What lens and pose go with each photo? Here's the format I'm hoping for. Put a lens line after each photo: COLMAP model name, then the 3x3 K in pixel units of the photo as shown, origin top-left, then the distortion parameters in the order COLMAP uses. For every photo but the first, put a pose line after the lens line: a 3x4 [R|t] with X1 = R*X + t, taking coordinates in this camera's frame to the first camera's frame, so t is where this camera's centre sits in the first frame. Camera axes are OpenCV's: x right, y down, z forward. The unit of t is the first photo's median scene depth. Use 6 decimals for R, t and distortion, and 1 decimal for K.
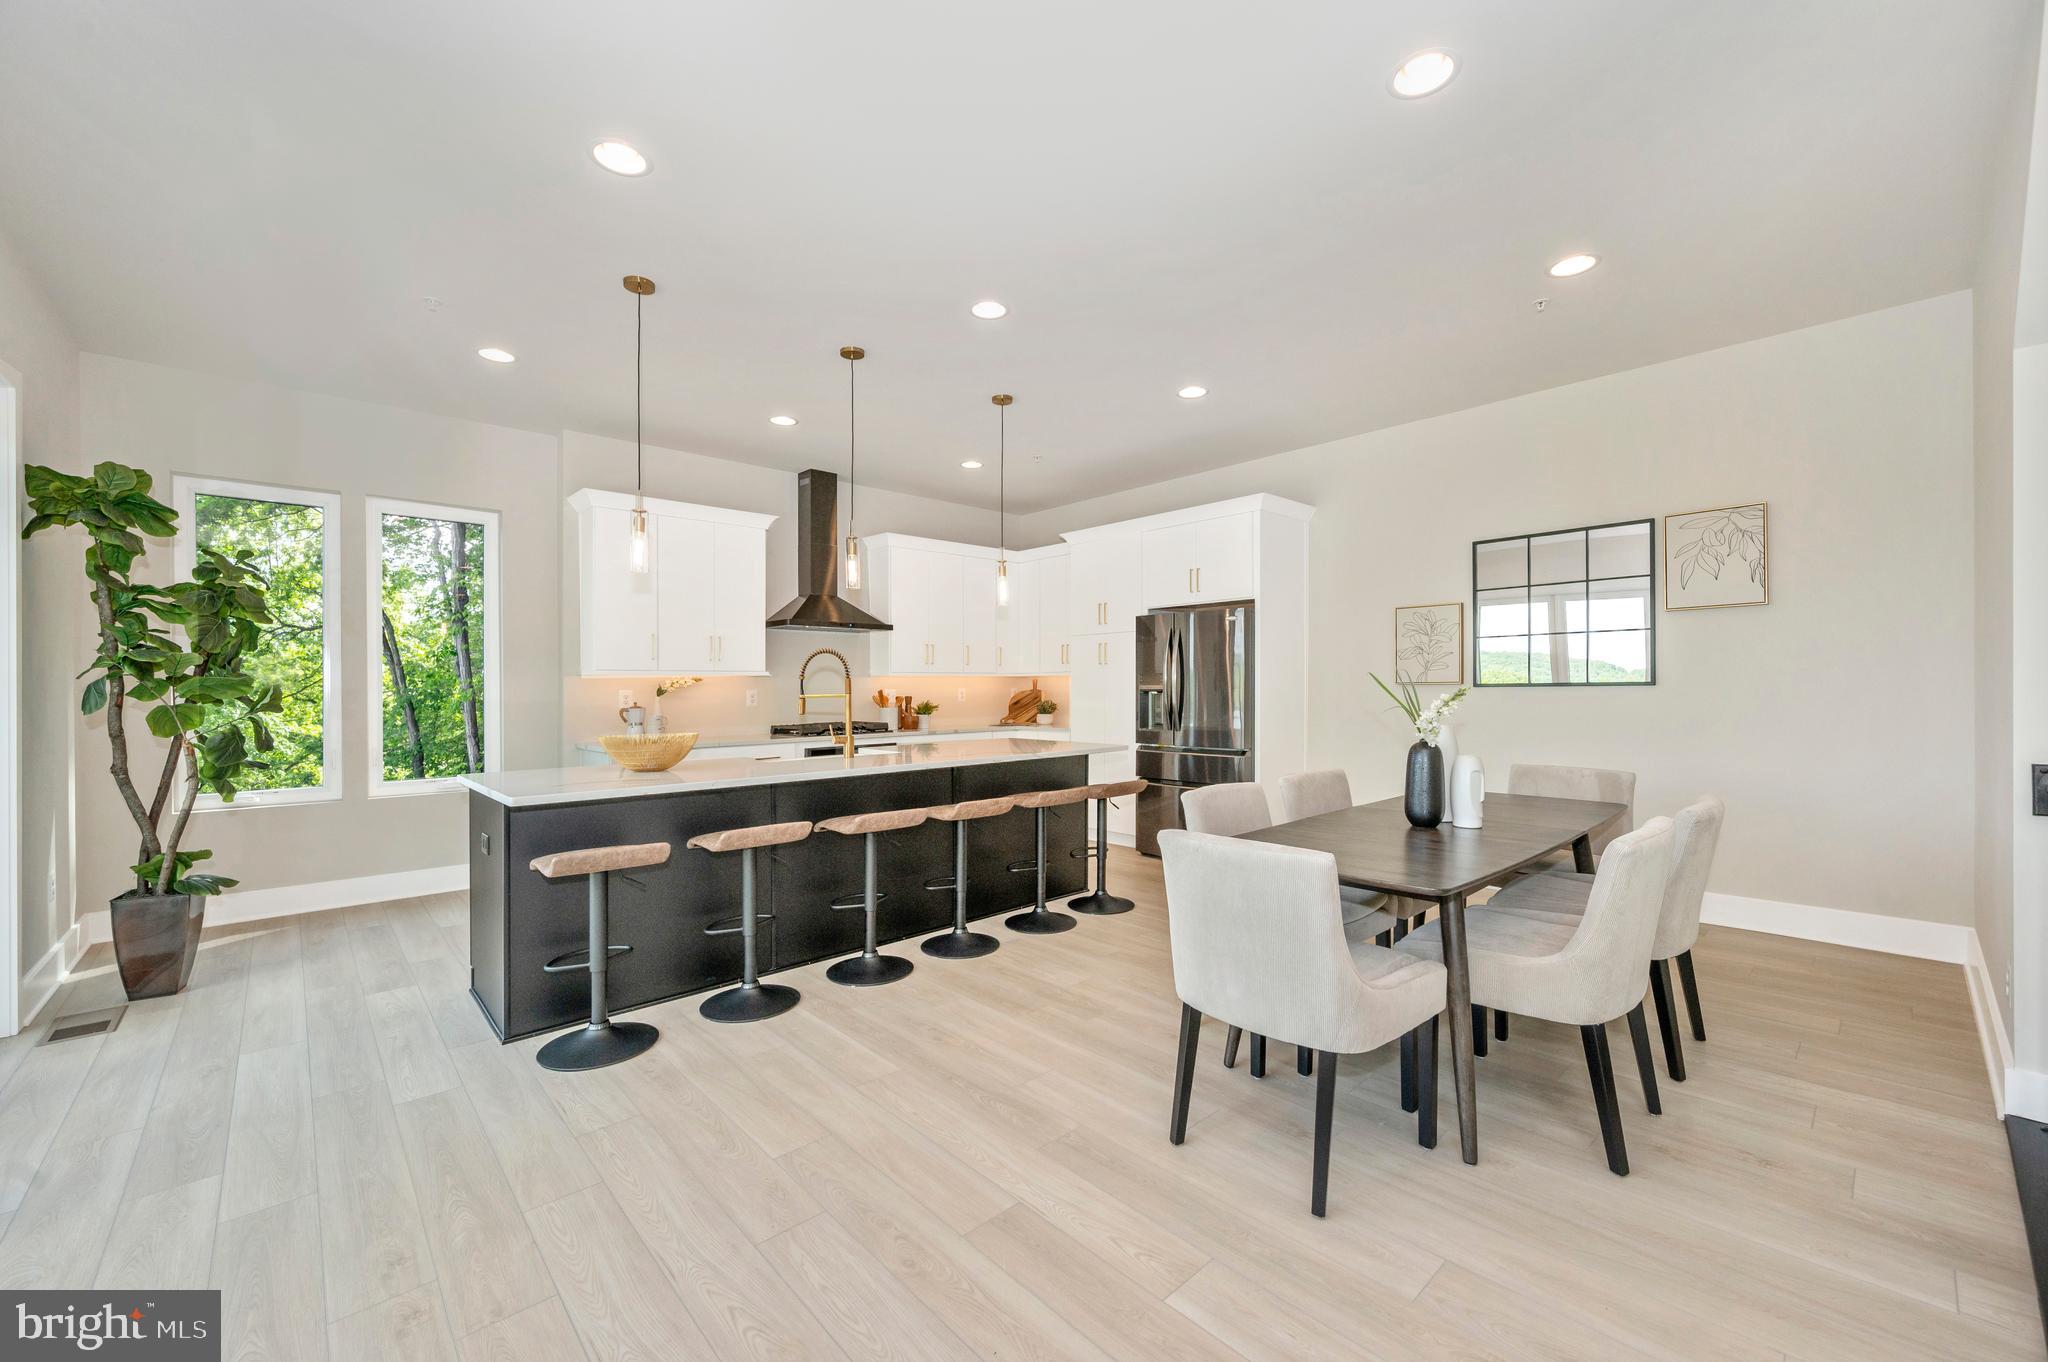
lens RADIAL K [[819.8, 0, 1033.8], [0, 819.8, 687.2], [0, 0, 1]] dist [-0.001507, 0.000873]
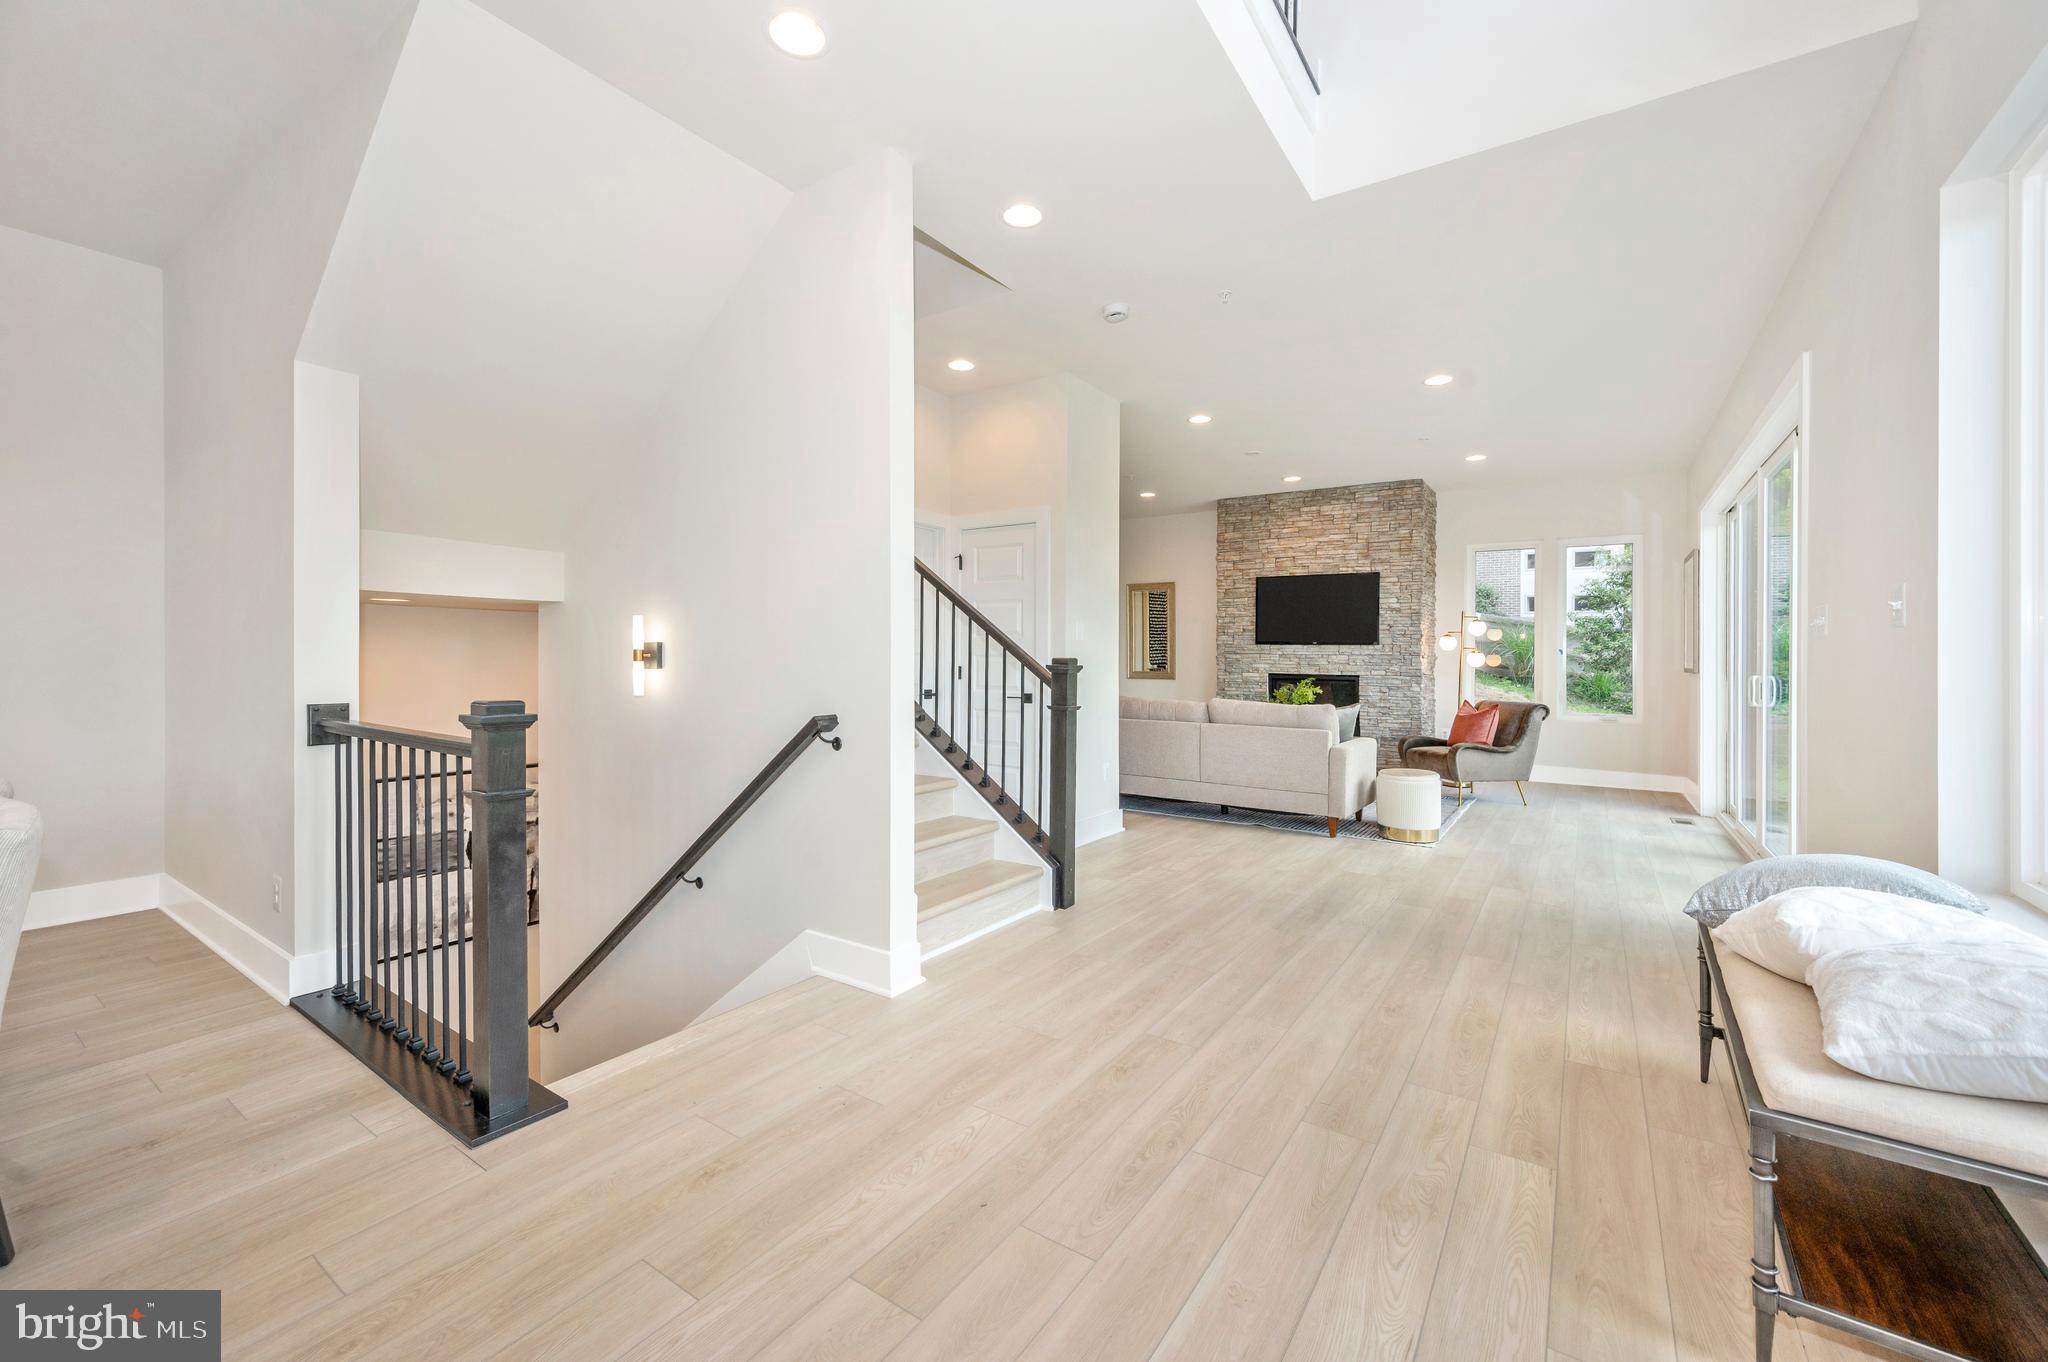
lens RADIAL K [[819.8, 0, 1012.1], [0, 819.8, 663.3], [0, 0, 1]] dist [-0.001507, 0.000873]
pose [[-0.213172, 0.001106, 0.977014, -0.137730], [-0.005192, 0.999984, -0.002265, 0.019790], [-0.977001, -0.005555, -0.213163, 0.153134]]
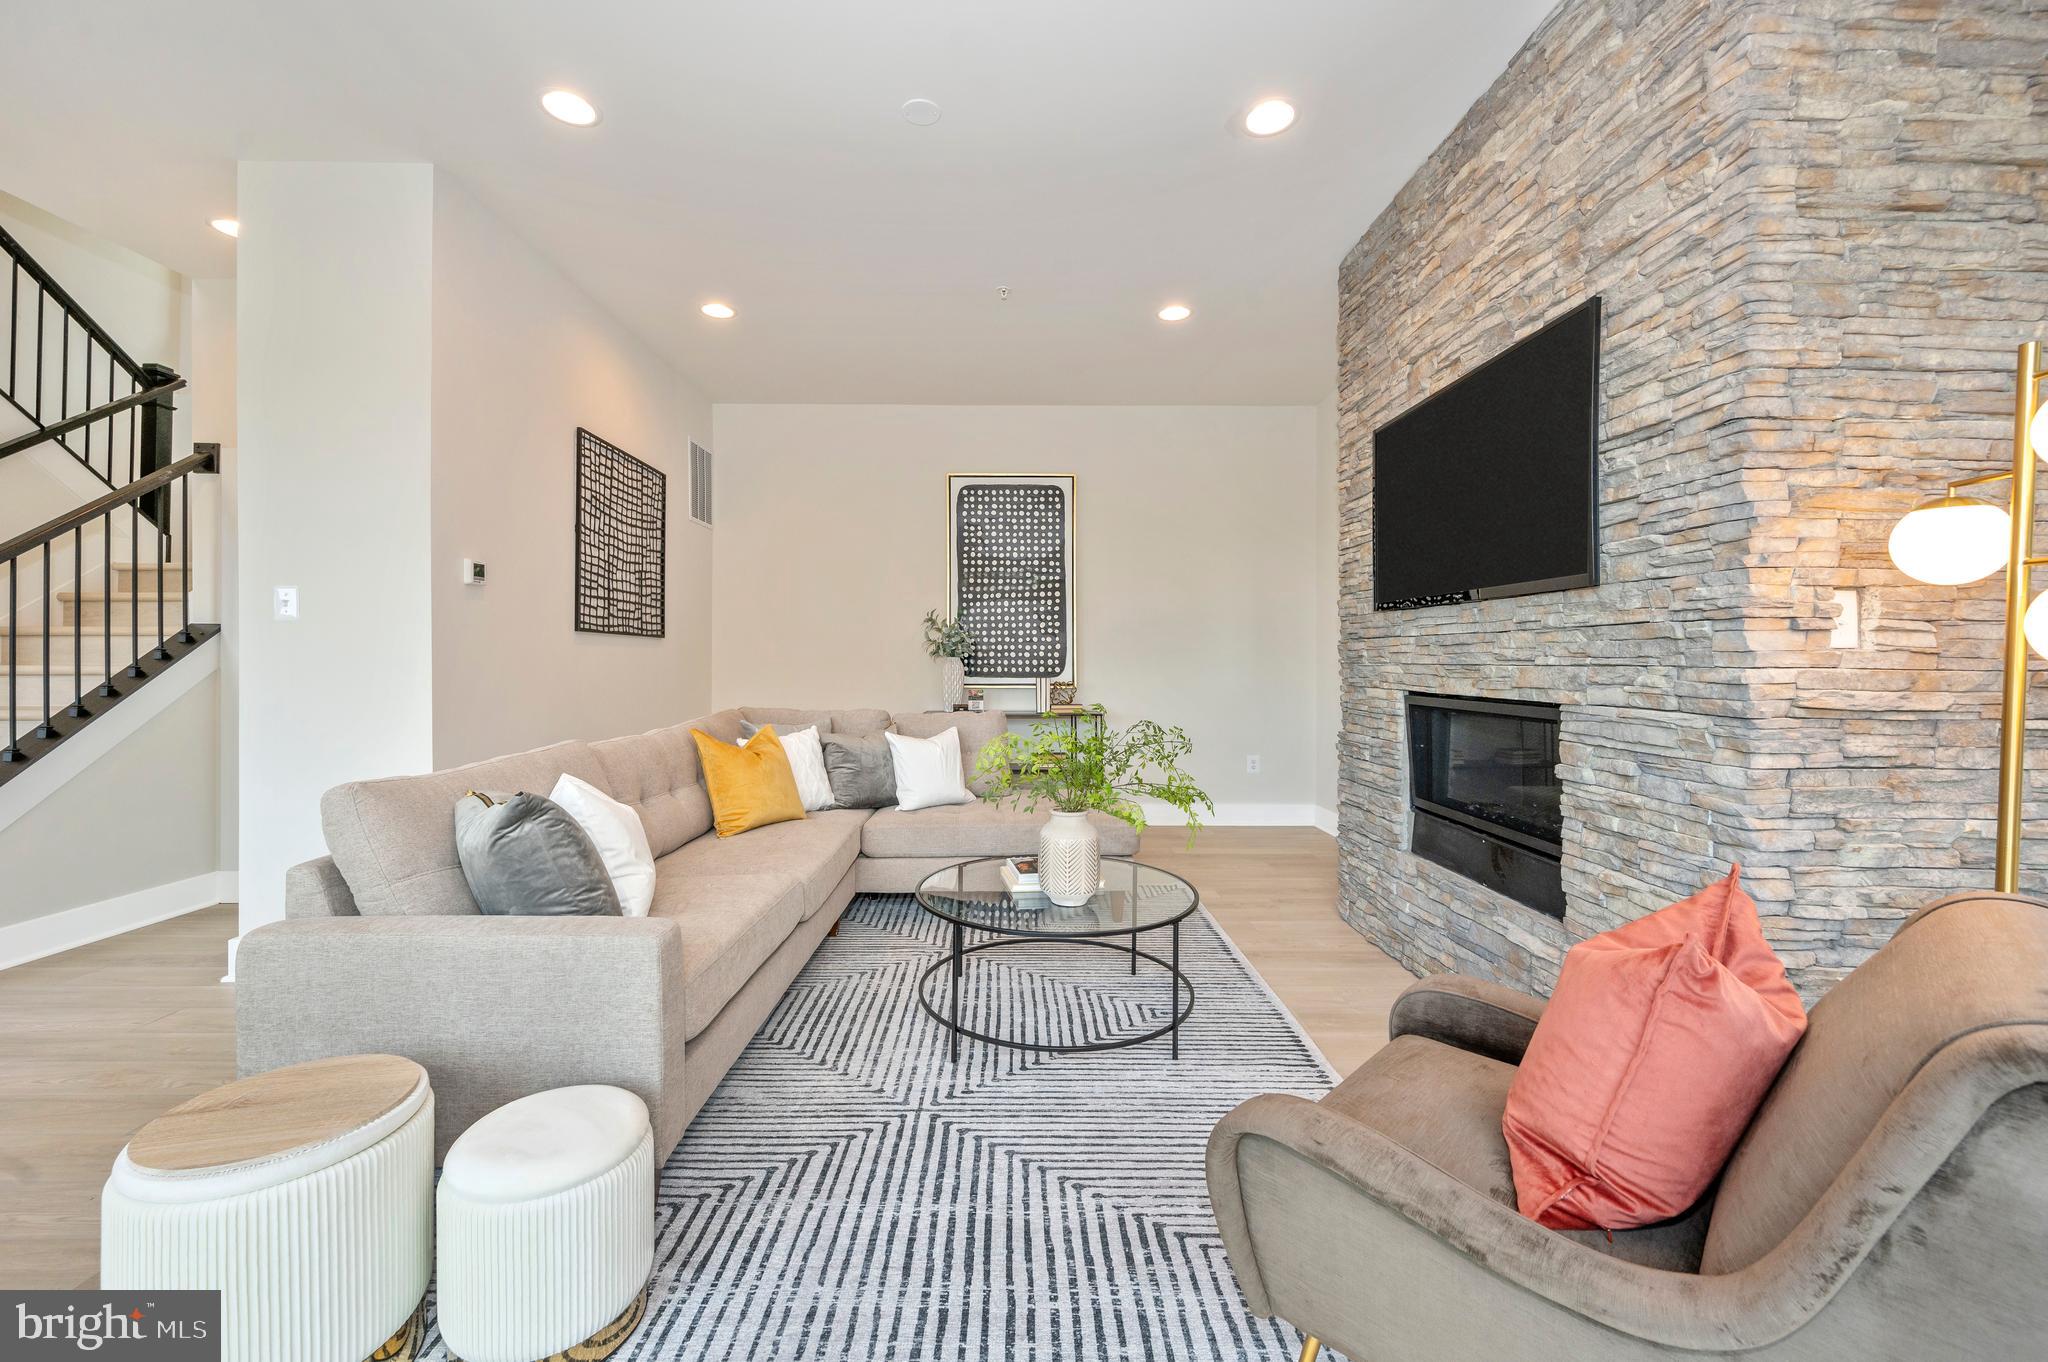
lens RADIAL K [[819.8, 0, 1012.9], [0, 819.8, 664.7], [0, 0, 1]] dist [-0.001507, 0.000873]
pose [[0.669113, 0.009865, 0.743096, 1.071200], [-0.008115, 0.999949, -0.005967, 0.020547], [-0.743117, -0.002038, 0.669159, -1.288243]]
